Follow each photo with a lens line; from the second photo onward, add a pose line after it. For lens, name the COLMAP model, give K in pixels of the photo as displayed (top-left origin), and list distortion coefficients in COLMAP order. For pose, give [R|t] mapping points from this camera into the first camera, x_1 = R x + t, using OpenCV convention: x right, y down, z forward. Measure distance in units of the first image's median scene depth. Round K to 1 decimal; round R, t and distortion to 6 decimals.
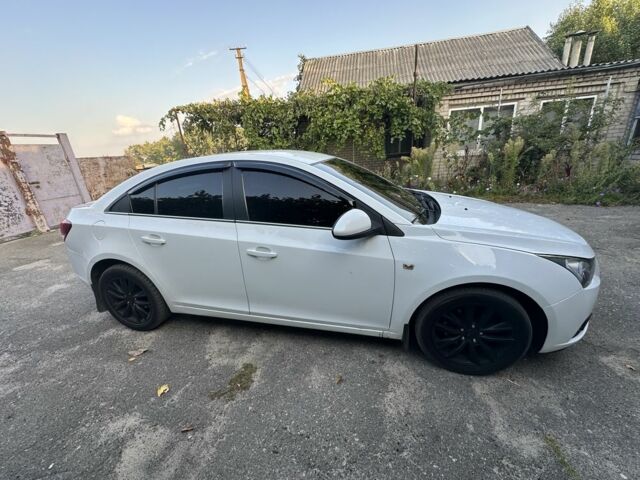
lens RADIAL K [[256.7, 0, 320.0], [0, 256.7, 240.0], [0, 0, 1]] dist [-0.000713, 0.000242]
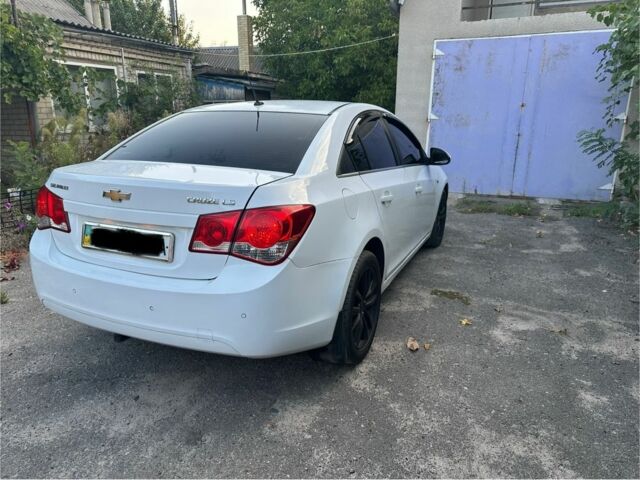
lens RADIAL K [[454.0, 0, 320.0], [0, 454.0, 240.0], [0, 0, 1]] dist [0.063533, -0.080420]
pose [[0.171066, -0.197042, 0.965355, -0.784949], [0.312286, 0.940123, 0.136553, -0.050299], [-0.934459, 0.278108, 0.222356, 0.340764]]
